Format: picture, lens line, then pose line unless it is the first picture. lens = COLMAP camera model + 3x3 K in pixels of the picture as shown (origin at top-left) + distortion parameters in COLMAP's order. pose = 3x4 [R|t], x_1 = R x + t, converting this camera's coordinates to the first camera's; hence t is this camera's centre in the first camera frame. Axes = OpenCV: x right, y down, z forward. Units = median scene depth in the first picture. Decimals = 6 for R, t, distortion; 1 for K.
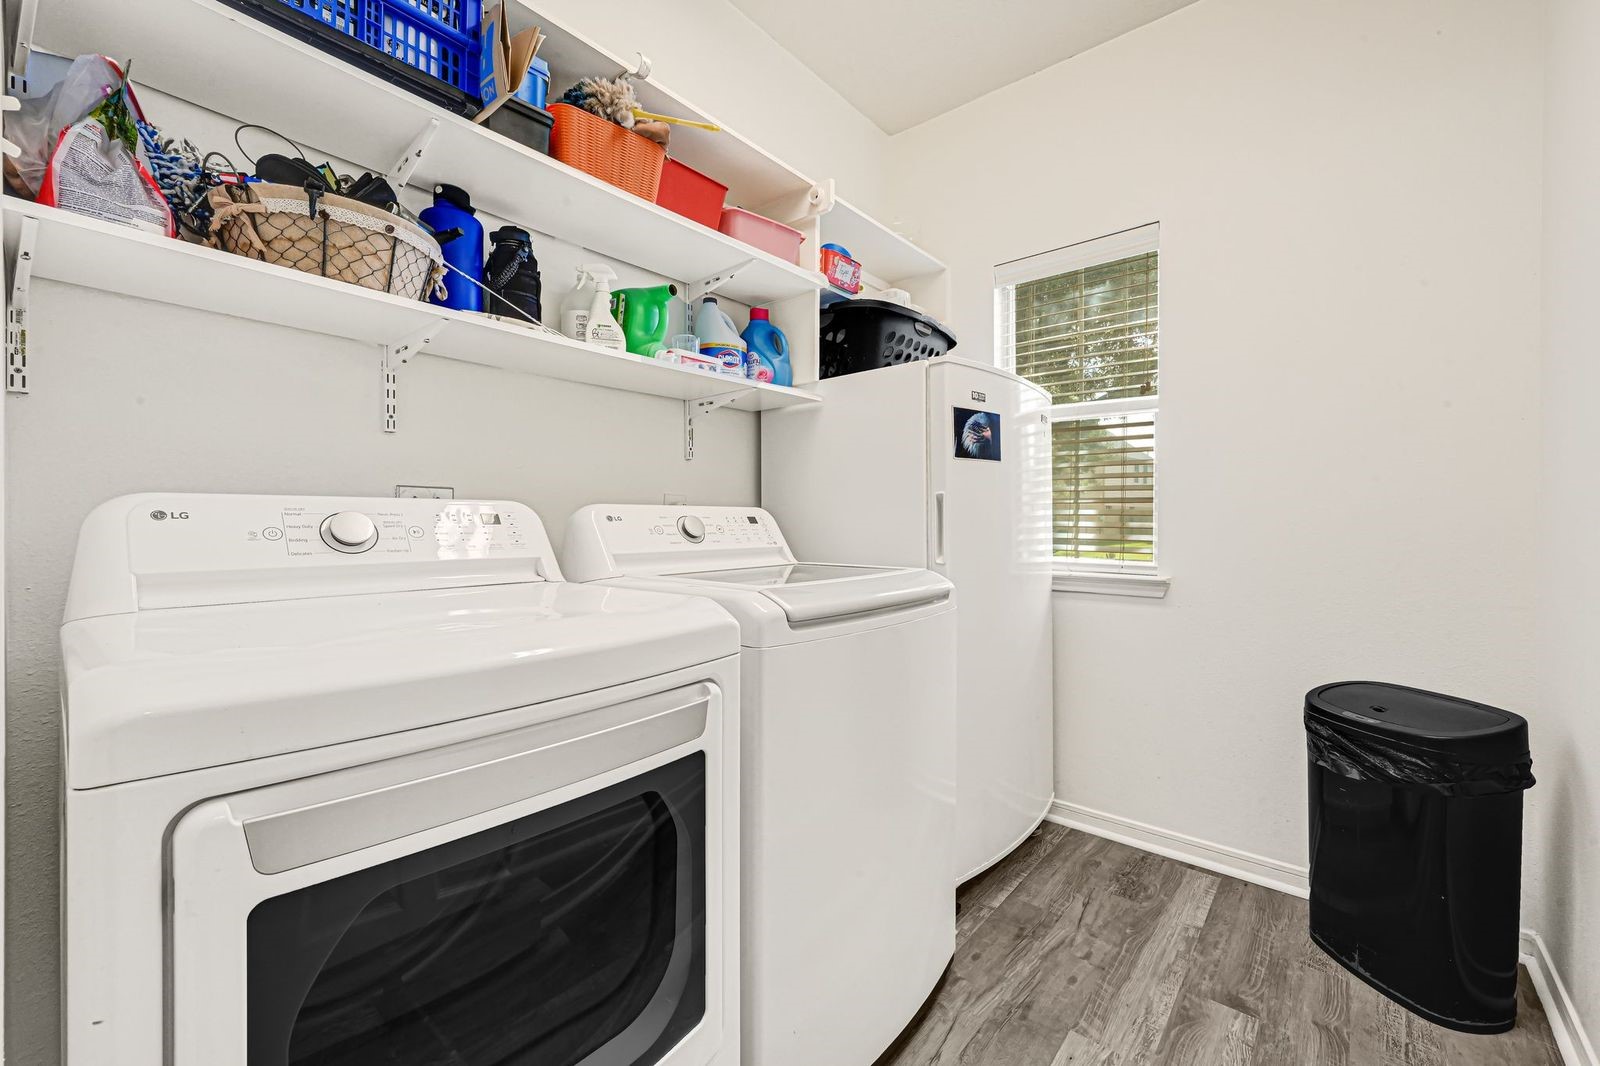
lens RADIAL K [[648.1, 0, 794.1], [0, 648.1, 530.1], [0, 0, 1]] dist [0.000143, 0.000030]
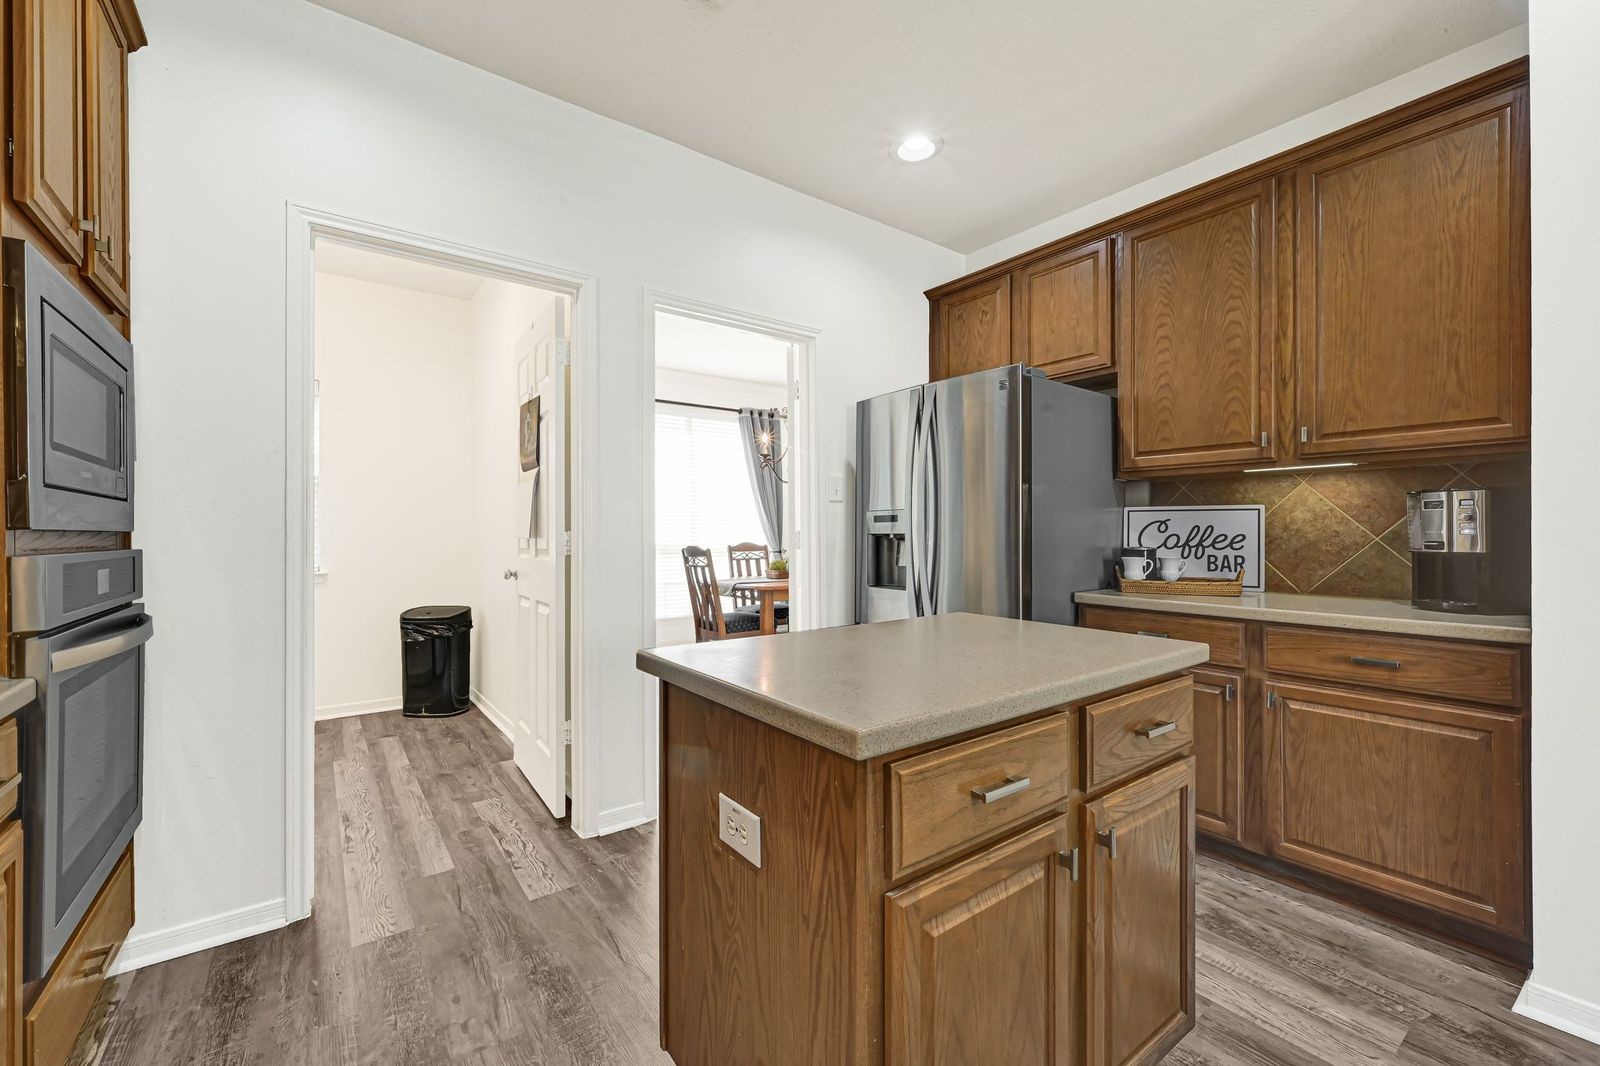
lens RADIAL K [[648.1, 0, 794.1], [0, 648.1, 530.1], [0, 0, 1]] dist [0.000143, 0.000030]
pose [[0.228904, -0.002273, 0.973446, -1.277806], [0.017458, 0.999846, -0.001771, -0.018025], [-0.973292, 0.017399, 0.228909, -1.013076]]
